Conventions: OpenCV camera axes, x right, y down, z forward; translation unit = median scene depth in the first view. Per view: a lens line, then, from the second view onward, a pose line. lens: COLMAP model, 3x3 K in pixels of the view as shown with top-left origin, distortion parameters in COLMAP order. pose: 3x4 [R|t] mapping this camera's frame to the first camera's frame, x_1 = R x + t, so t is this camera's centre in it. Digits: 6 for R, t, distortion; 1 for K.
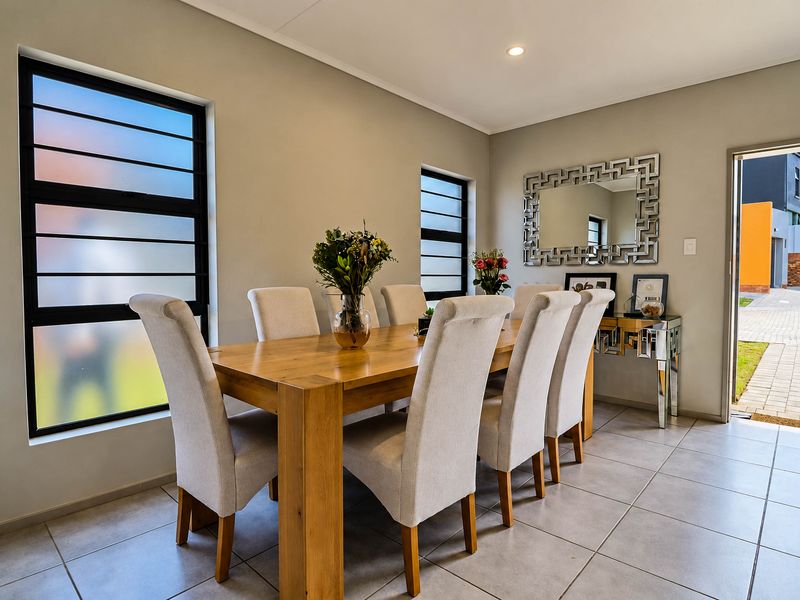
lens RADIAL K [[427.9, 0, 394.3], [0, 427.9, 296.8], [0, 0, 1]] dist [0.000372, -0.016807]
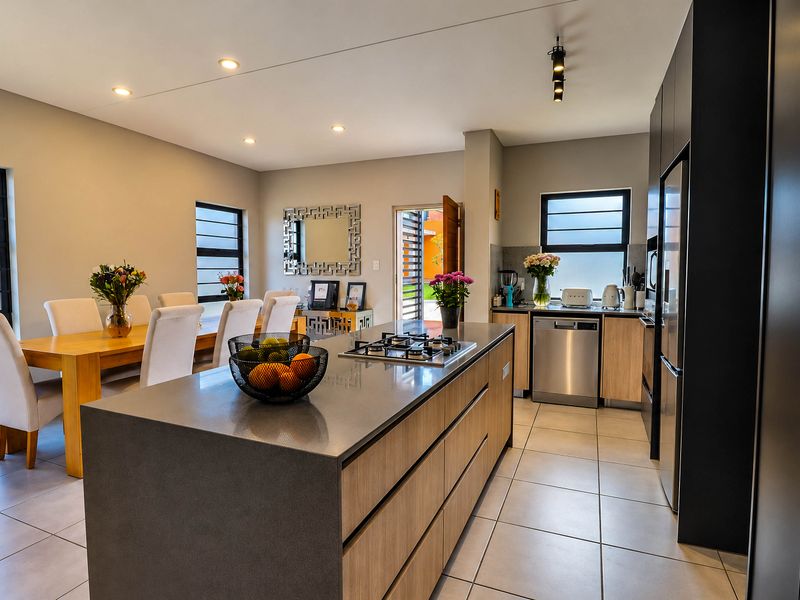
lens RADIAL K [[427.9, 0, 394.3], [0, 427.9, 296.8], [0, 0, 1]] dist [0.000372, -0.016807]
pose [[0.940087, -0.021569, 0.340253, 0.333552], [0.014337, 0.999615, 0.023755, -0.057331], [-0.340634, -0.017454, 0.940034, -0.886530]]
